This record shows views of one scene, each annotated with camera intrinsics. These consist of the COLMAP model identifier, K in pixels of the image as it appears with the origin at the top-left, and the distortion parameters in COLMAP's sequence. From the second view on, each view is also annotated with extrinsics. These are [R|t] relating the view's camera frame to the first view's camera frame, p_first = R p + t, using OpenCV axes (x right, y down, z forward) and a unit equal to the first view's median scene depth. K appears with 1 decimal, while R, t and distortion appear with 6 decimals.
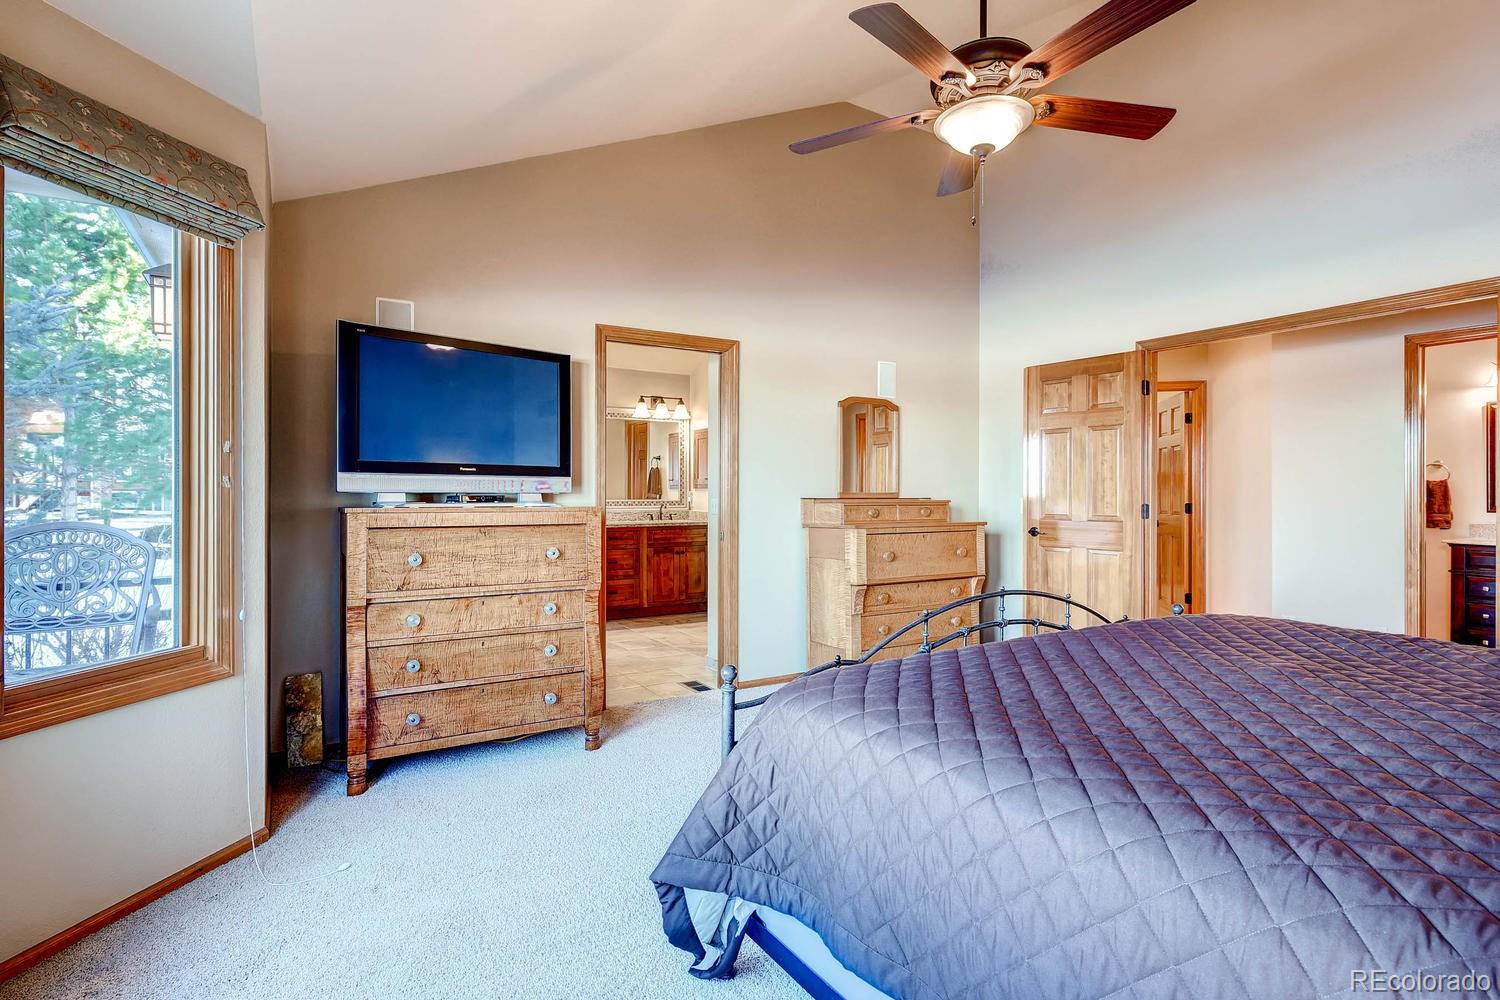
lens RADIAL K [[730.5, 0, 749.9], [0, 730.5, 500.3], [0, 0, 1]] dist [0.014023, -0.002668]
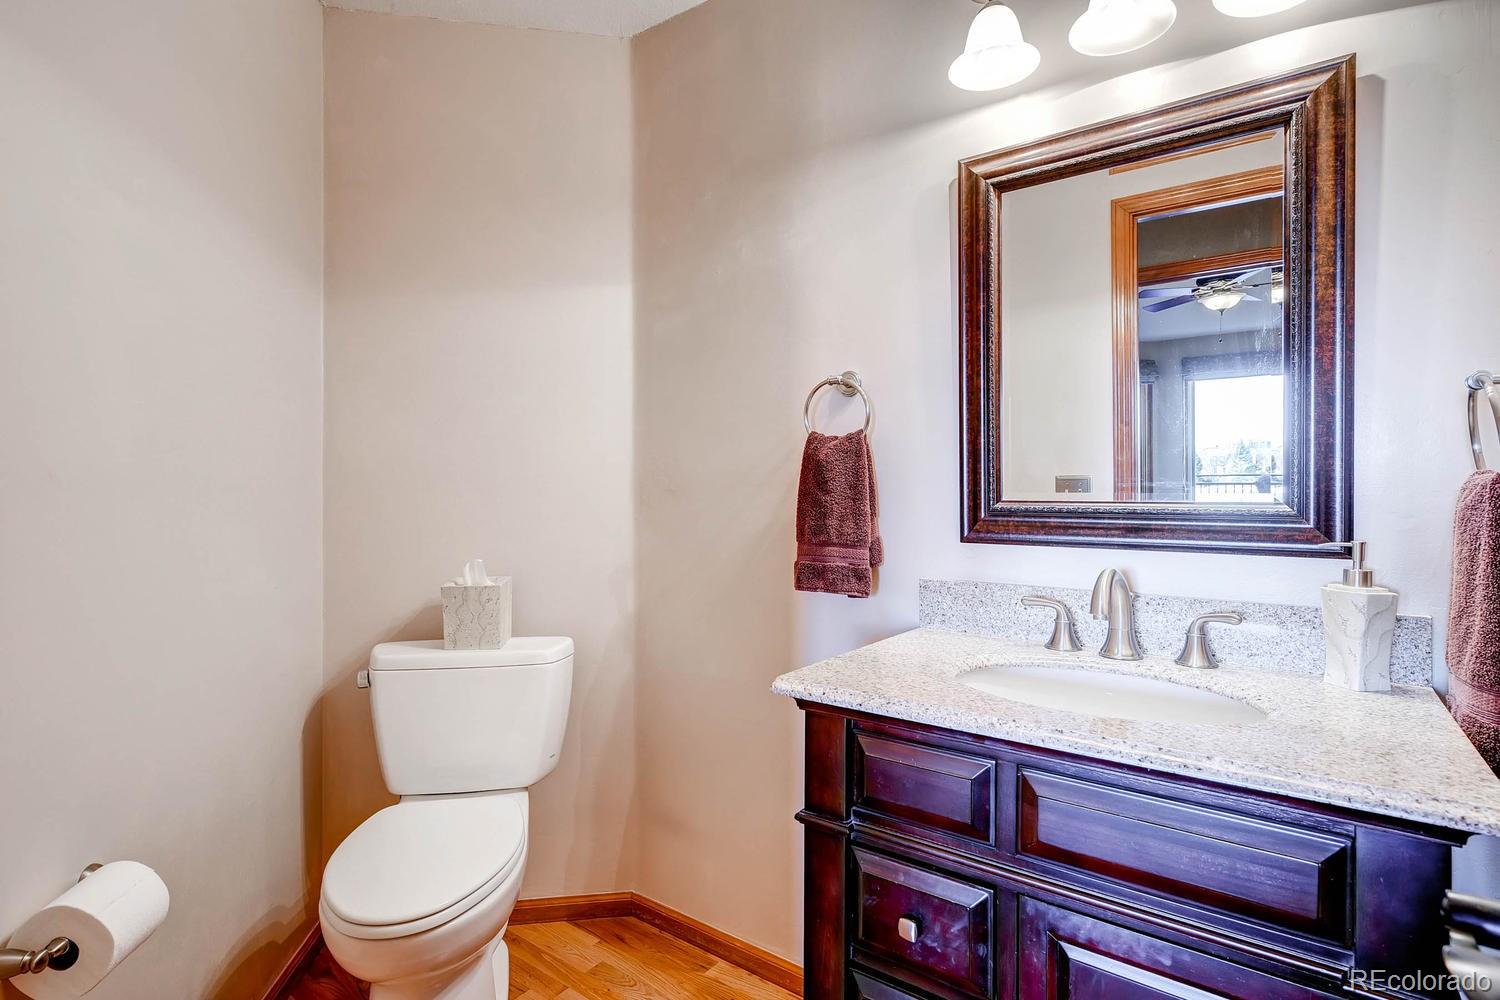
lens RADIAL K [[730.5, 0, 749.7], [0, 730.5, 496.3], [0, 0, 1]] dist [0.014023, -0.002668]
pose [[0.924802, 0.000163, 0.380450, 0.791709], [-0.001803, 0.999991, 0.003956, -0.002547], [-0.380445, -0.004344, 0.924793, 0.746686]]
